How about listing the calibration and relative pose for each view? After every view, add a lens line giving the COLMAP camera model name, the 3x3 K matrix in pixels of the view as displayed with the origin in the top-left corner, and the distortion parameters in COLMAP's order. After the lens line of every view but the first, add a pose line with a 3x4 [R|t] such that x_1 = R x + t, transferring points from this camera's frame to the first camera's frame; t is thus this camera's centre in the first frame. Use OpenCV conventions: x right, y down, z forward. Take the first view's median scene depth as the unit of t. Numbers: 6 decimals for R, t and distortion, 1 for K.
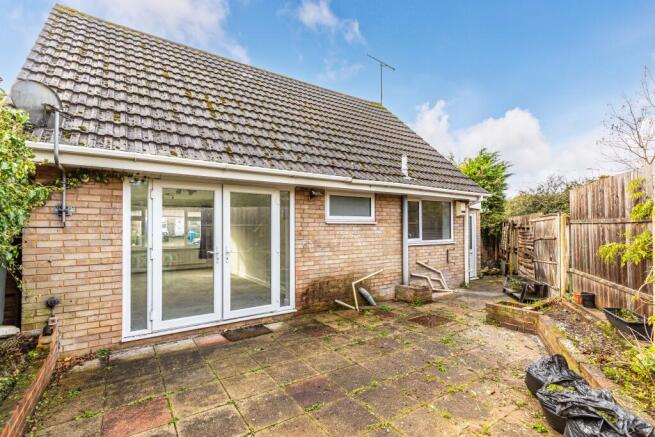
lens RADIAL K [[301.3, 0, 323.7], [0, 301.3, 220.1], [0, 0, 1]] dist [0.001223, -0.000029]
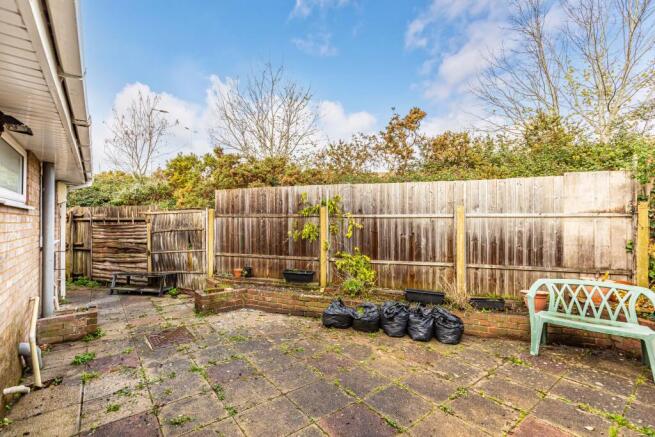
lens RADIAL K [[301.3, 0, 323.7], [0, 301.3, 220.1], [0, 0, 1]] dist [0.001223, -0.000029]
pose [[-0.064288, 0.000355, 0.997931, -0.501466], [-0.024038, 0.999709, -0.001904, 0.019569], [-0.997642, -0.024111, -0.064261, 0.714881]]
